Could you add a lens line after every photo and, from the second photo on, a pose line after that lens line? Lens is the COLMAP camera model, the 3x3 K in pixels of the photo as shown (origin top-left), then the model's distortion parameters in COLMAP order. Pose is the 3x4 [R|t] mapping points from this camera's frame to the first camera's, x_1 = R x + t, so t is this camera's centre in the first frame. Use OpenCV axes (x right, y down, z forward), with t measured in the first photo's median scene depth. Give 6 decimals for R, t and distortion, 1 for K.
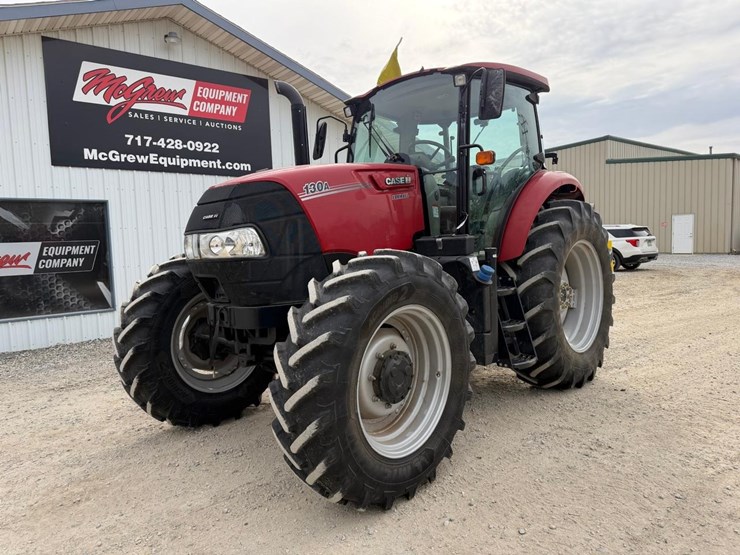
lens RADIAL K [[519.2, 0, 361.4], [0, 519.2, 278.5], [0, 0, 1]] dist [0.046265, -0.053529]
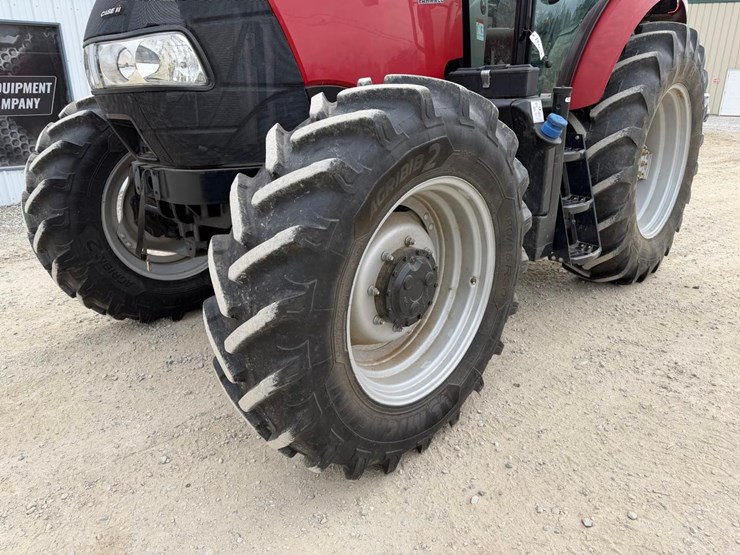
lens RADIAL K [[519.2, 0, 361.4], [0, 519.2, 278.5], [0, 0, 1]] dist [0.046265, -0.053529]
pose [[0.999344, 0.032263, -0.016446, 0.010795], [-0.026754, 0.963849, 0.265102, 0.005721], [0.024405, -0.264489, 0.964080, 0.280234]]
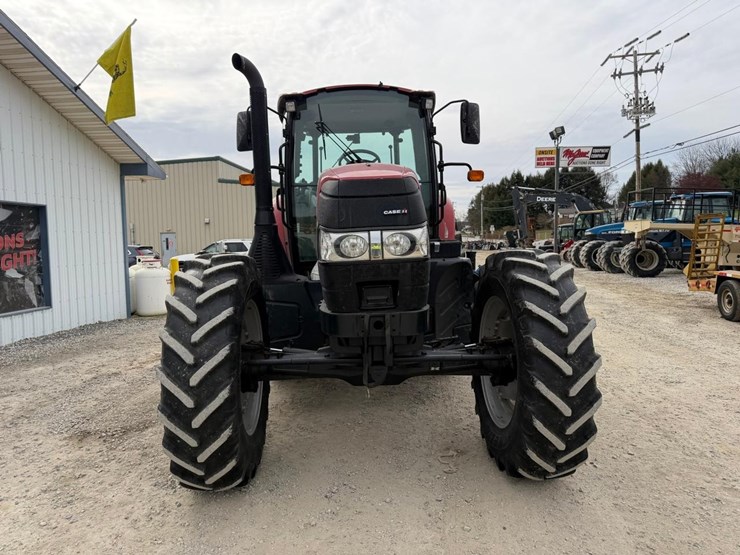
lens RADIAL K [[519.2, 0, 361.4], [0, 519.2, 278.5], [0, 0, 1]] dist [0.046265, -0.053529]
pose [[0.701591, -0.034605, 0.711739, -0.760401], [0.054072, 0.998526, -0.004752, -0.003761], [-0.710526, 0.041819, 0.702428, 0.336159]]
